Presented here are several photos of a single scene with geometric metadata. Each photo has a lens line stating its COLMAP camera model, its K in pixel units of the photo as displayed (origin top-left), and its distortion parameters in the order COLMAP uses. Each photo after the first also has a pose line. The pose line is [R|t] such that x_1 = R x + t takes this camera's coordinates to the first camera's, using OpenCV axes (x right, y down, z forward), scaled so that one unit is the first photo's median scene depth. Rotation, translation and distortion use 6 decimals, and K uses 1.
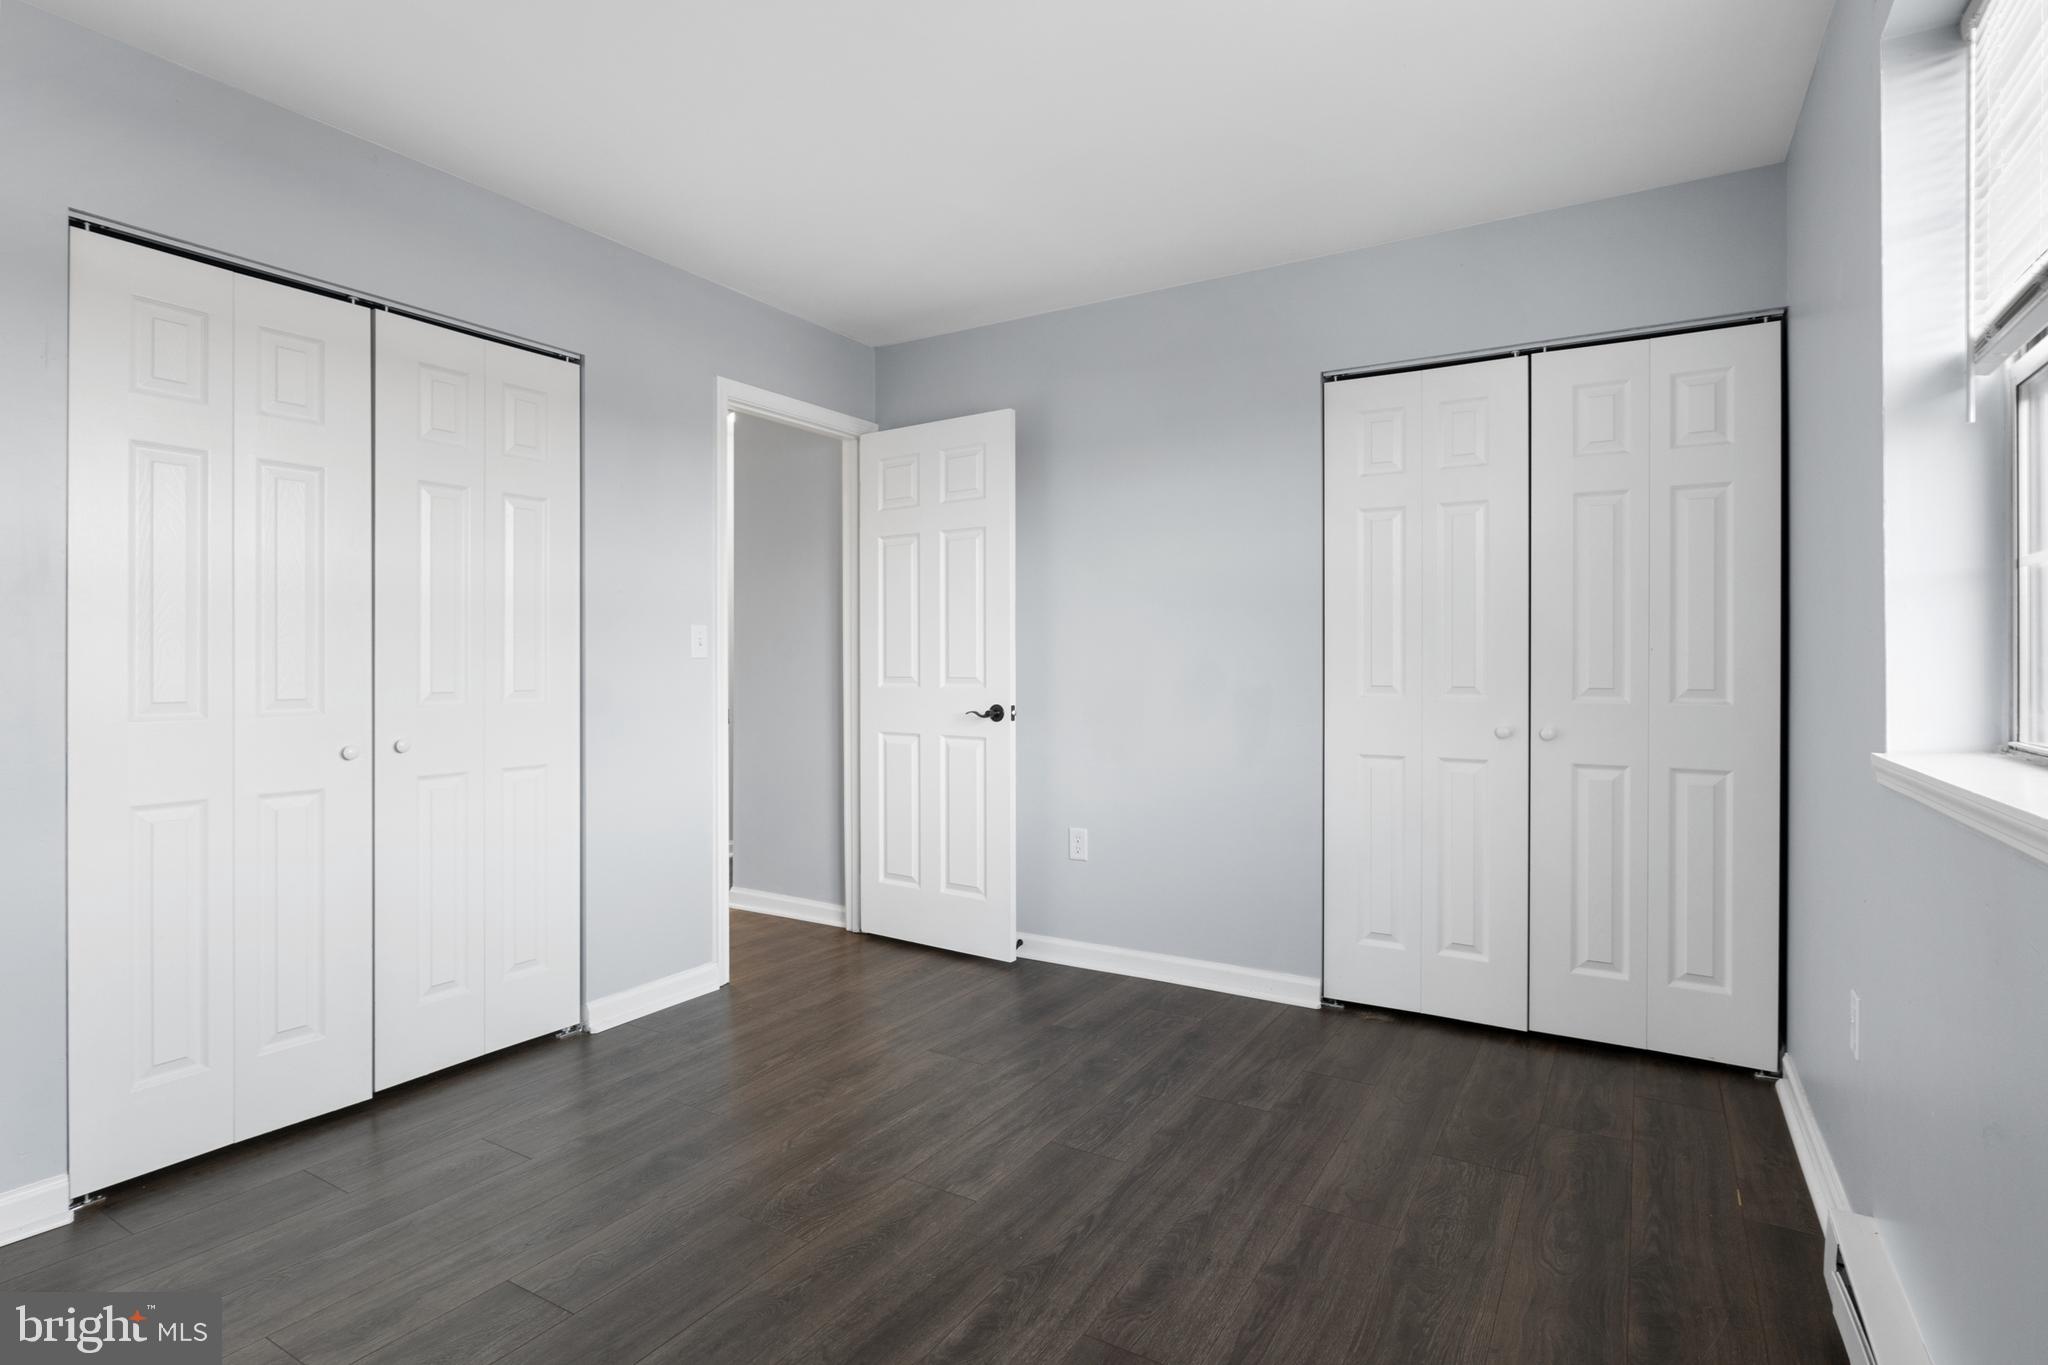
lens RADIAL K [[862.7, 0, 1024.3], [0, 862.7, 658.3], [0, 0, 1]] dist [0.000522, 0.000164]
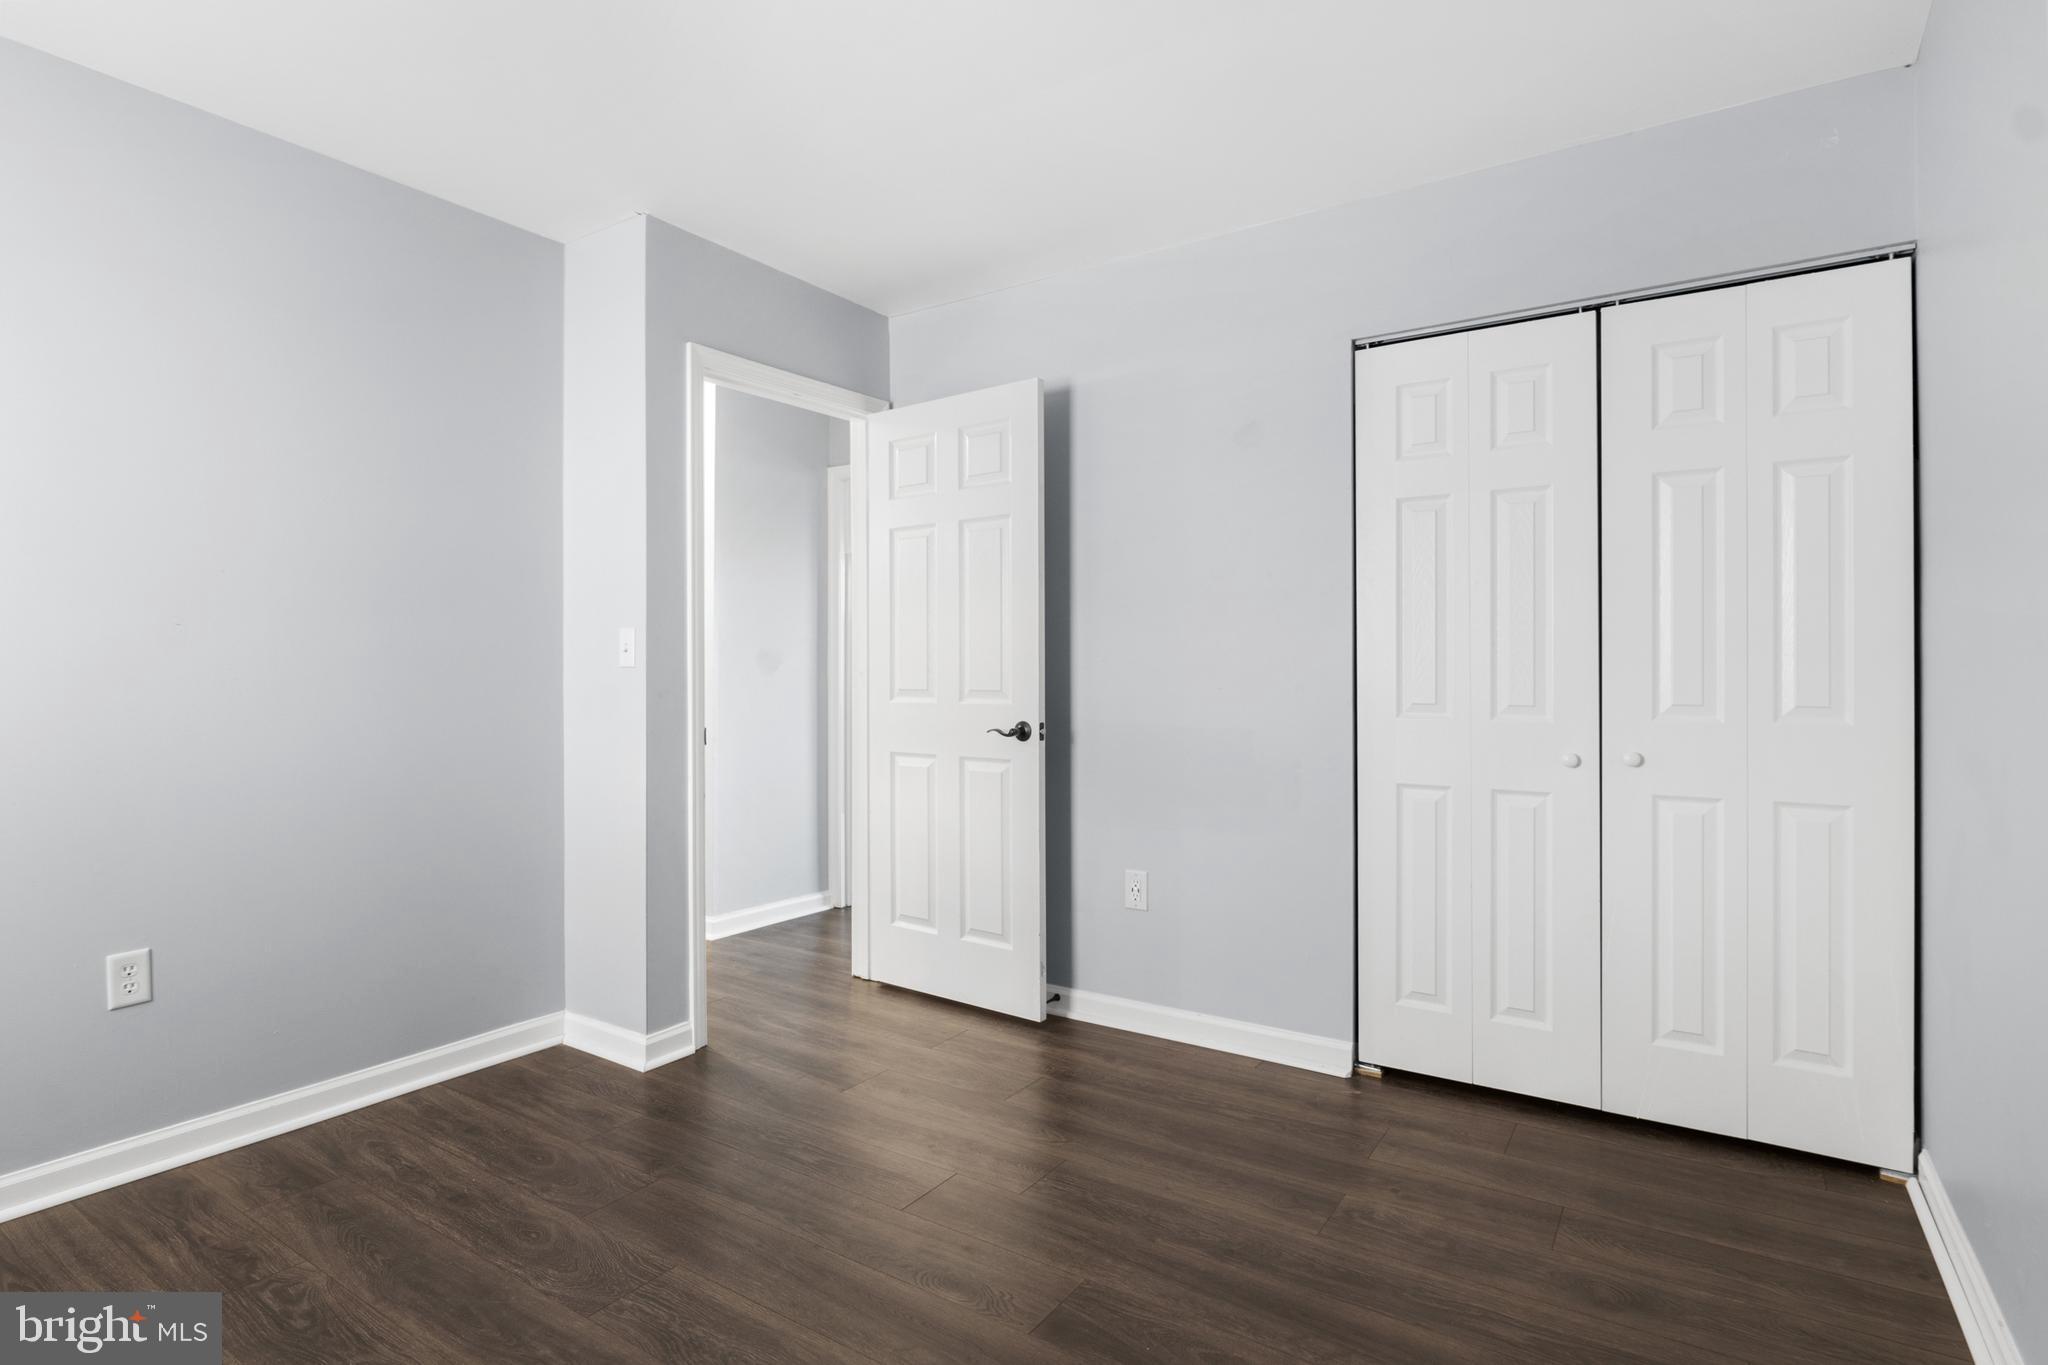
lens RADIAL K [[1031.3, 0, 1011.7], [0, 1031.3, 676.2], [0, 0, 1]] dist [0.000055, 0.000045]
pose [[0.995381, 0.003290, -0.095949, 0.111334], [-0.002480, 0.999960, 0.008569, -0.001180], [0.095974, -0.008291, 0.995349, -0.058638]]
